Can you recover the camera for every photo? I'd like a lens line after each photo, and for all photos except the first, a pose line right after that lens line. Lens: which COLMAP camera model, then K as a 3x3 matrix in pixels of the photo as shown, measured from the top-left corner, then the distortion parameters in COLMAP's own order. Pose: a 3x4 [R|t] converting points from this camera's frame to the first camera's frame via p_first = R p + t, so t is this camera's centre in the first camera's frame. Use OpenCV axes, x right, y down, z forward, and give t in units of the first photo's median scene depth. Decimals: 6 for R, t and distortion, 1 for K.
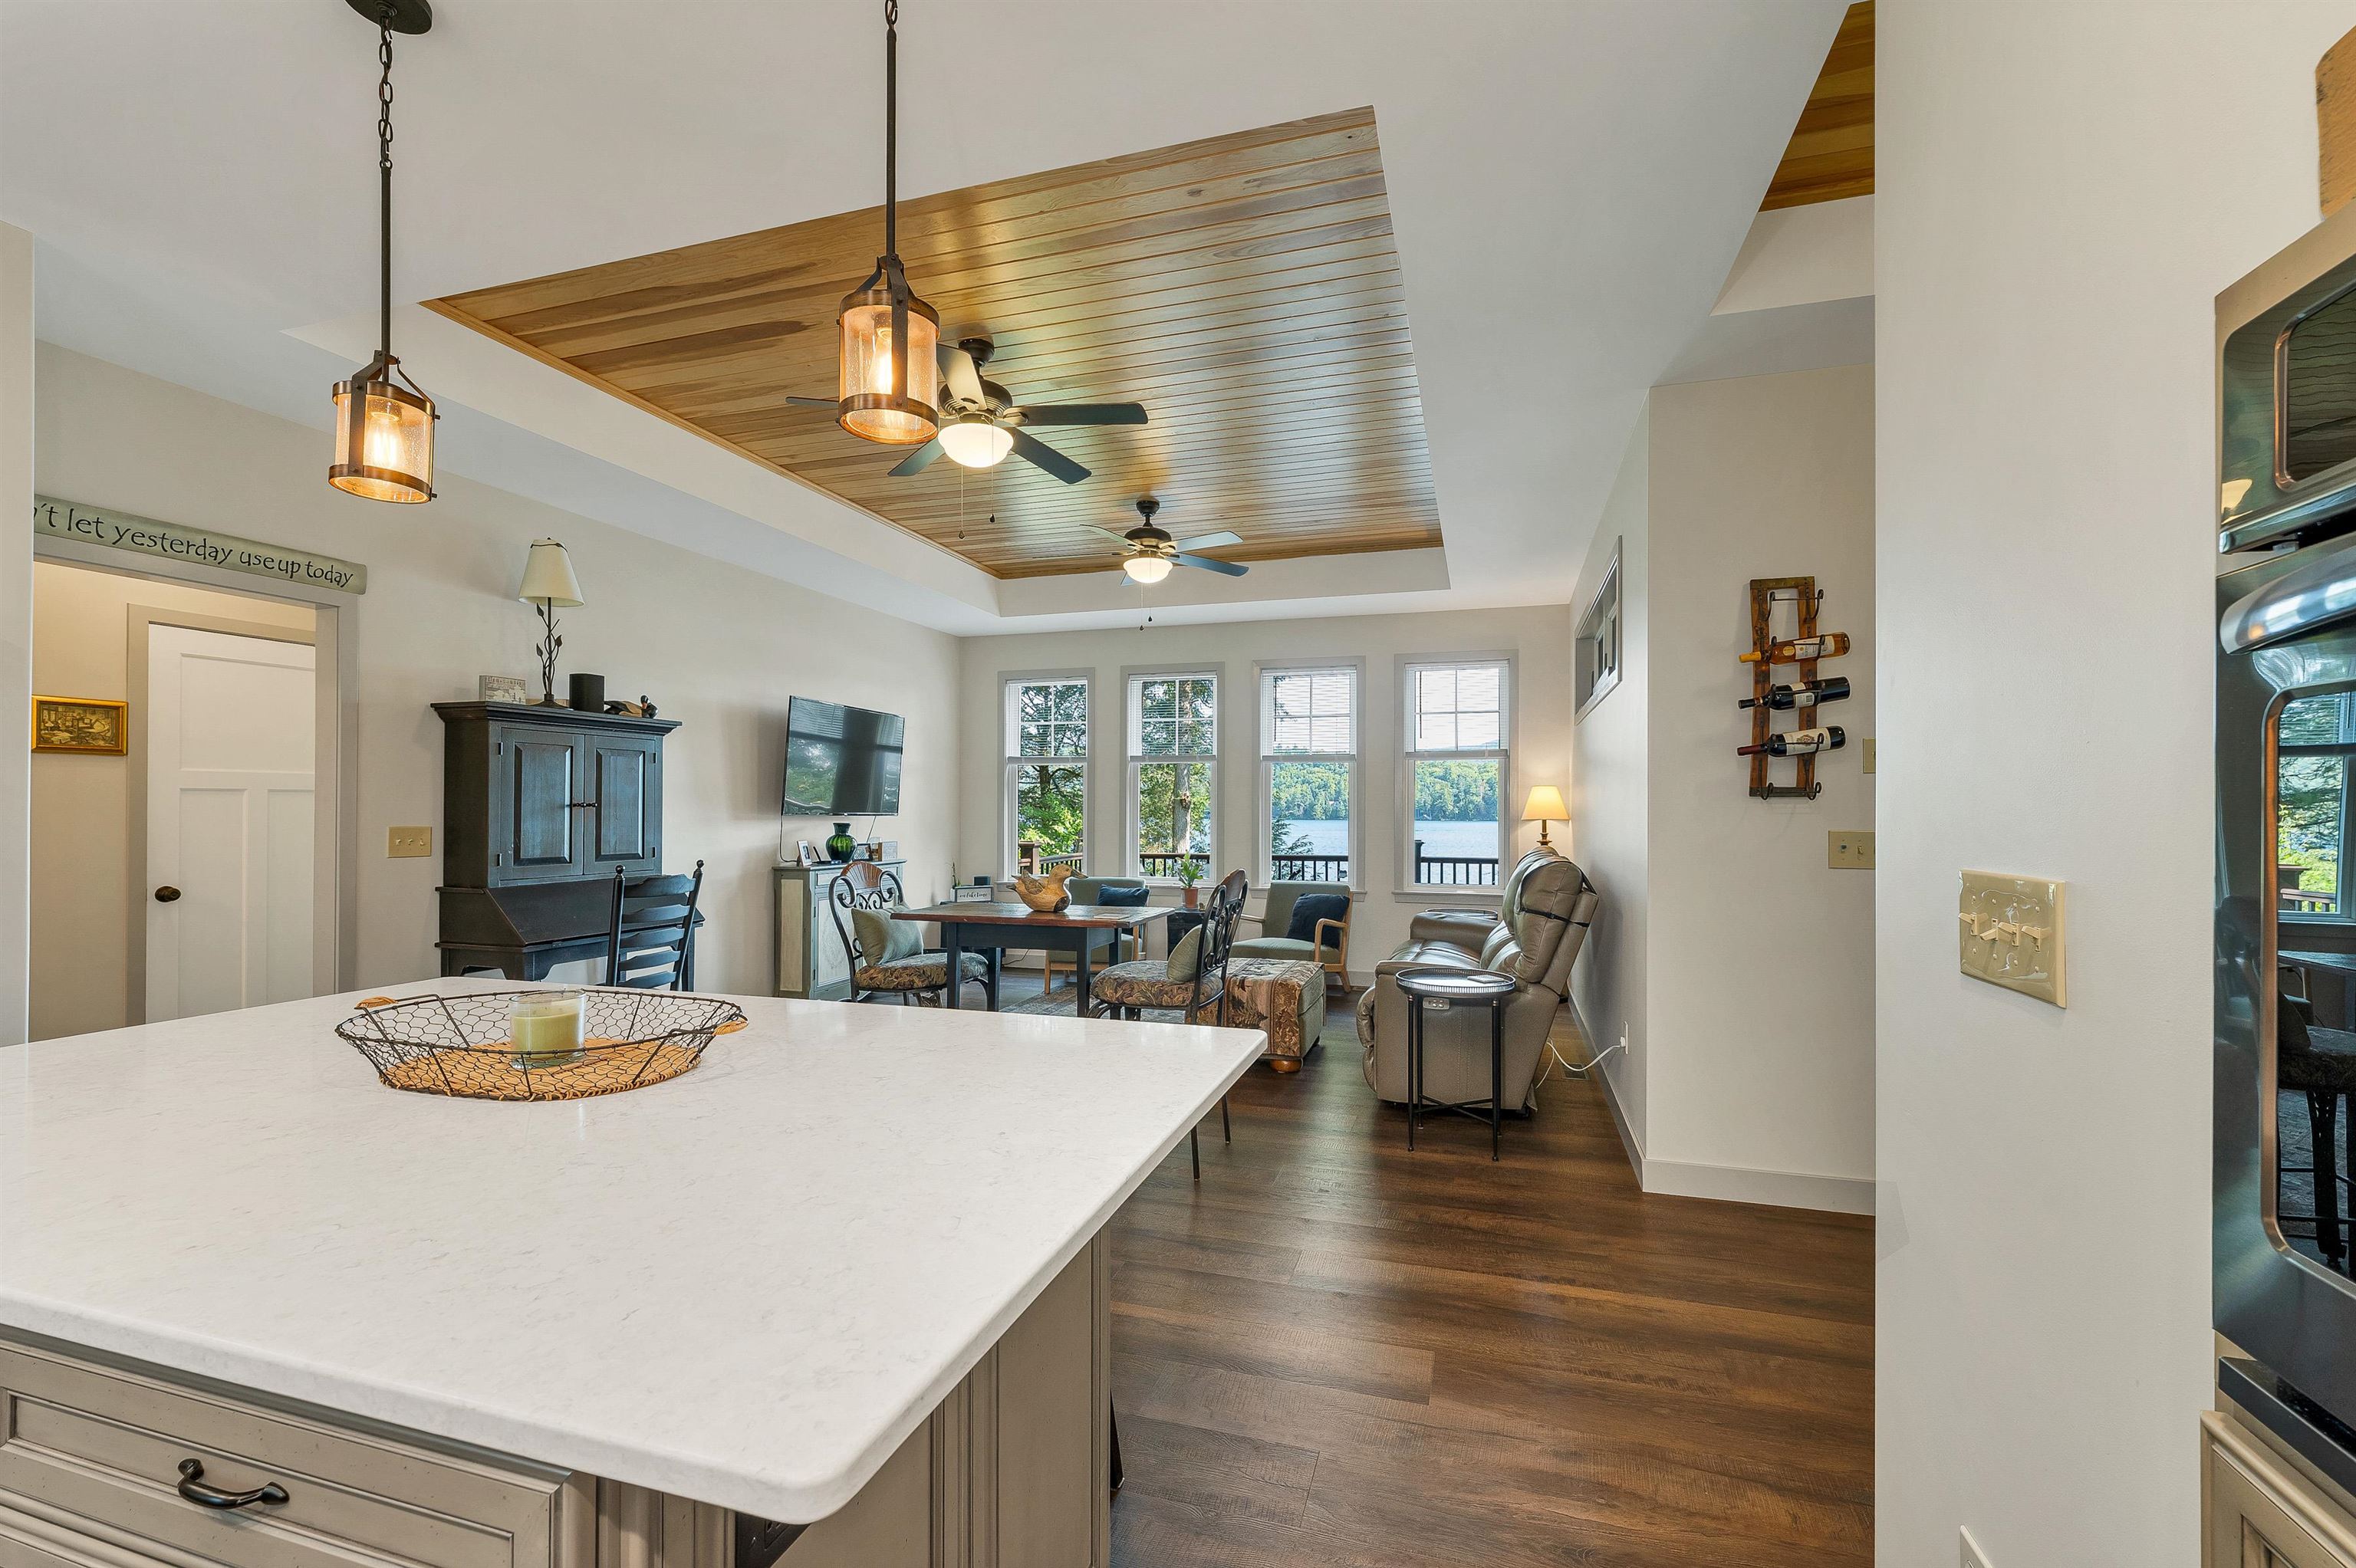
lens RADIAL K [[987.4, 0, 1178.3], [0, 987.4, 806.9], [0, 0, 1]] dist [0.001648, -0.000001]
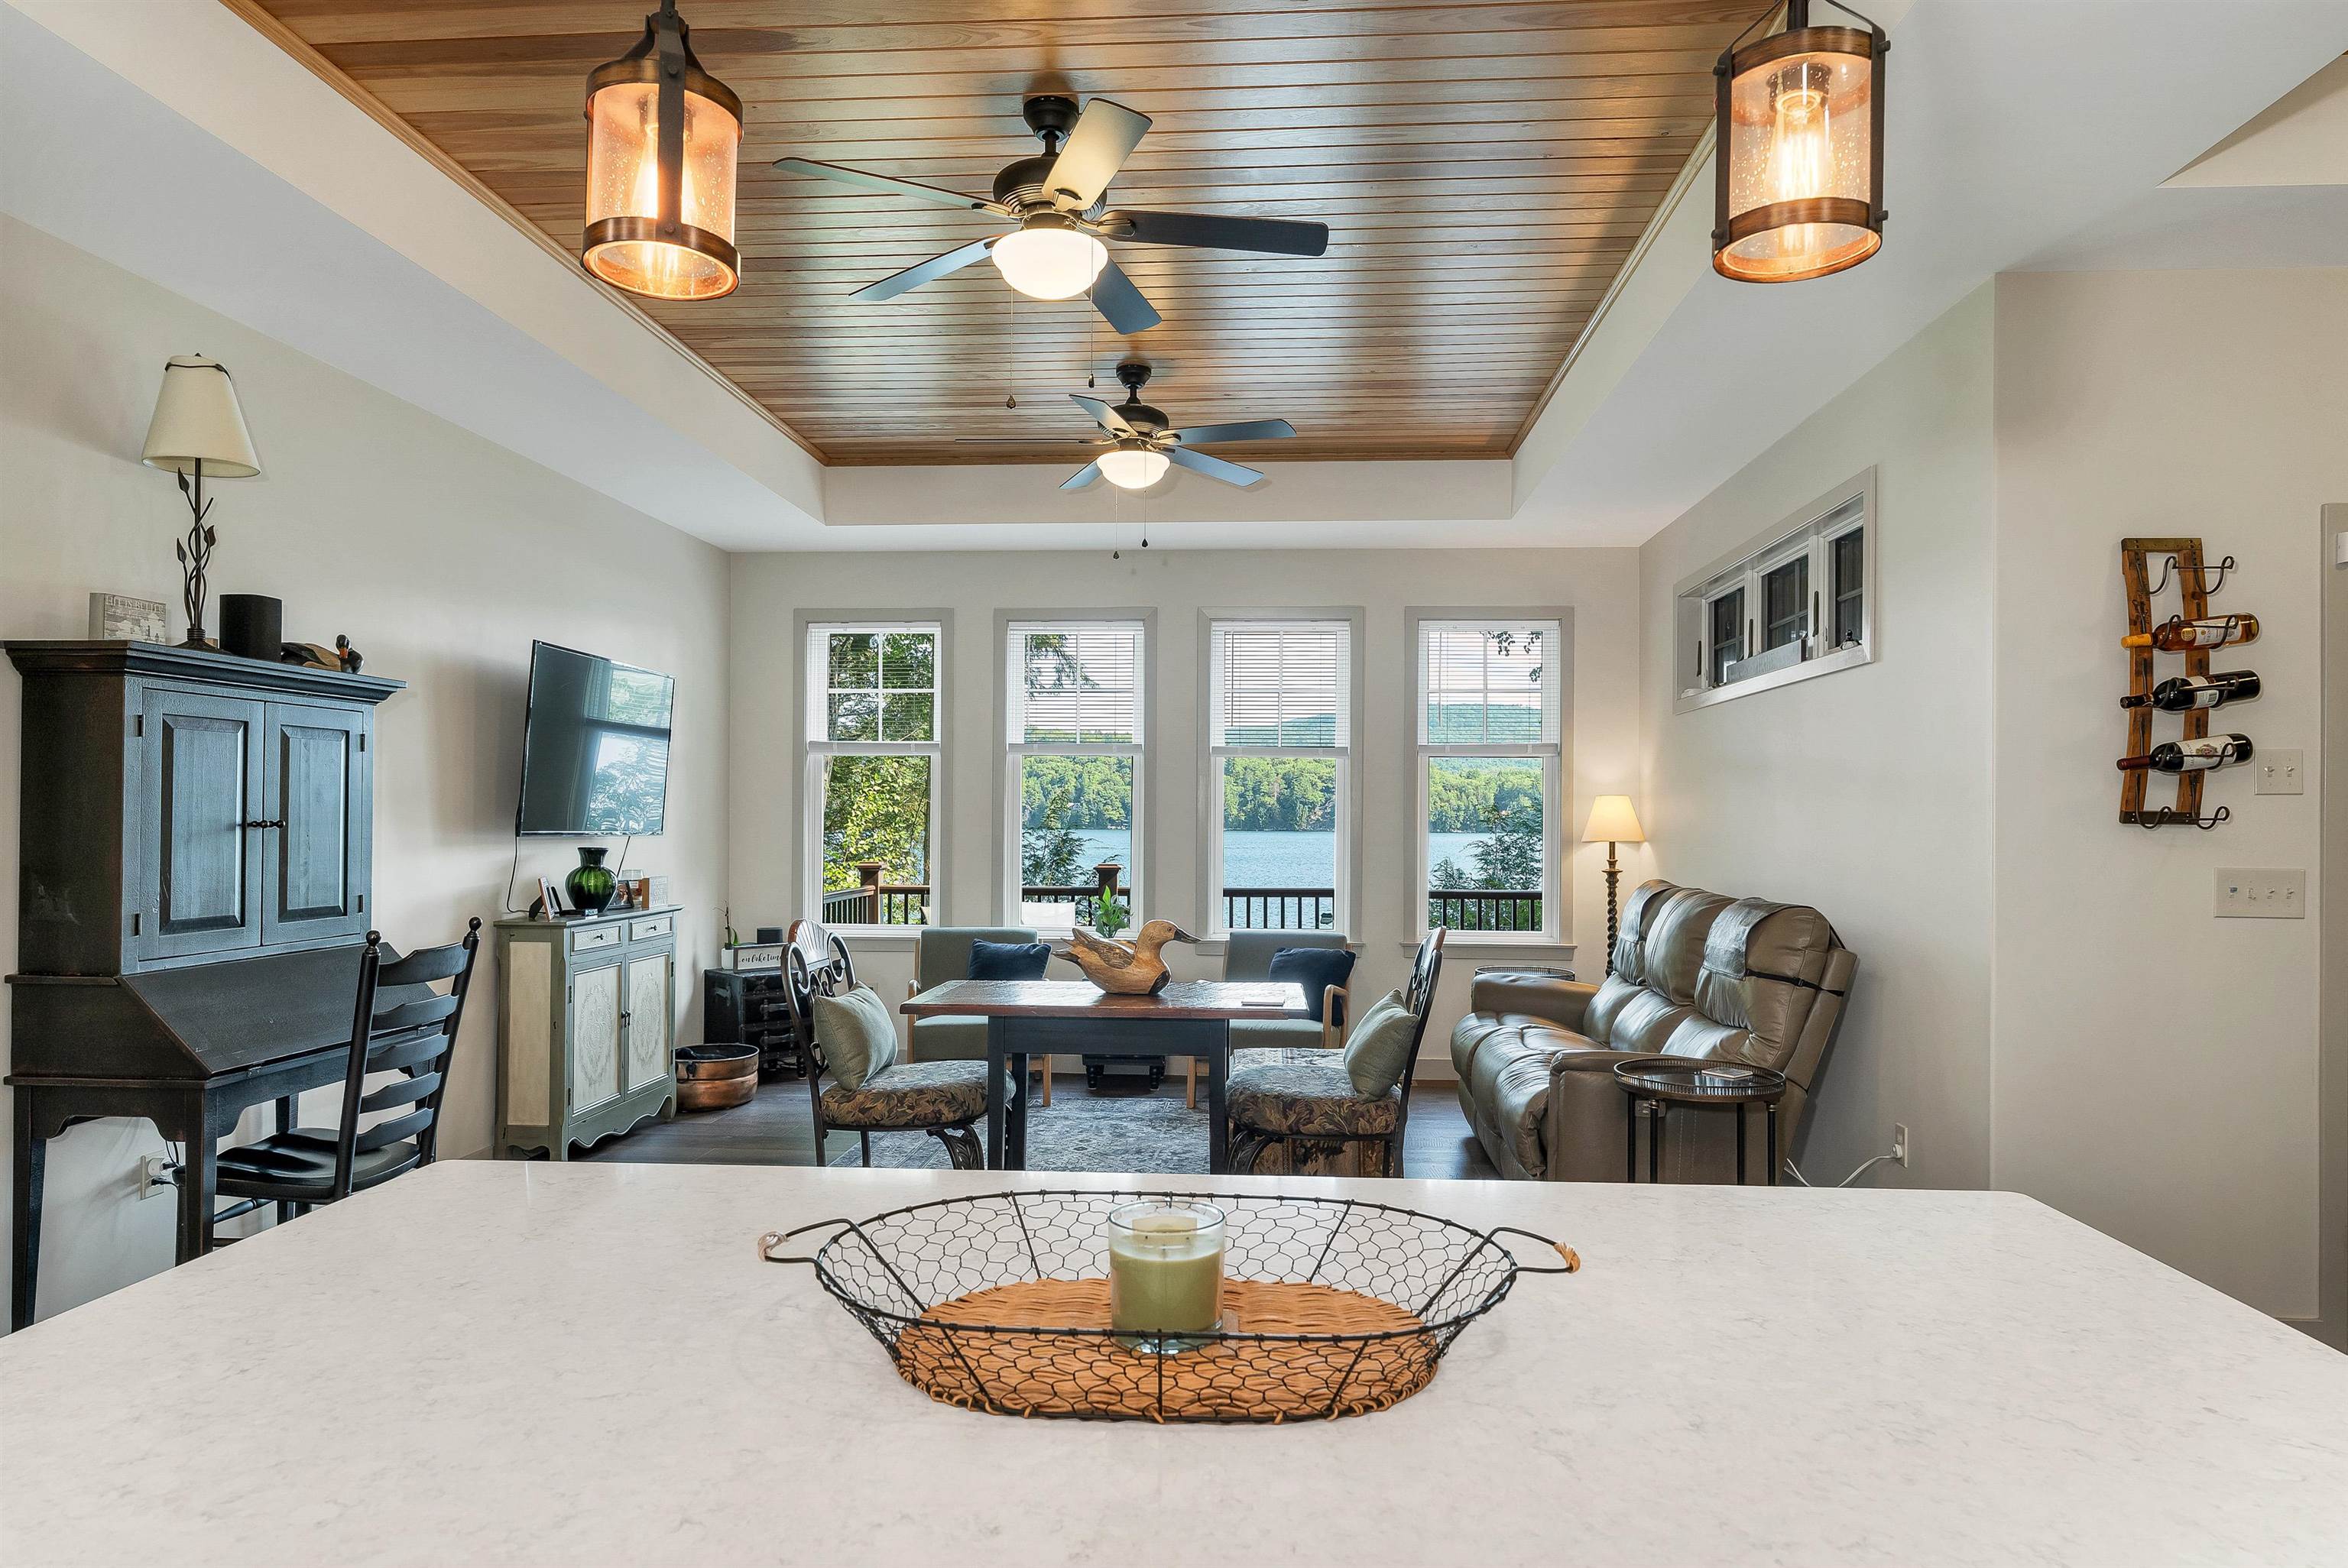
lens RADIAL K [[1428.2, 0, 1179.6], [0, 1428.2, 809.9], [0, 0, 1]] dist [-0.006330, 0.000441]
pose [[0.973152, 0.004891, 0.230113, -0.275050], [-0.004872, 0.999988, -0.000649, -0.012294], [-0.230113, -0.000490, 0.973164, 0.072864]]
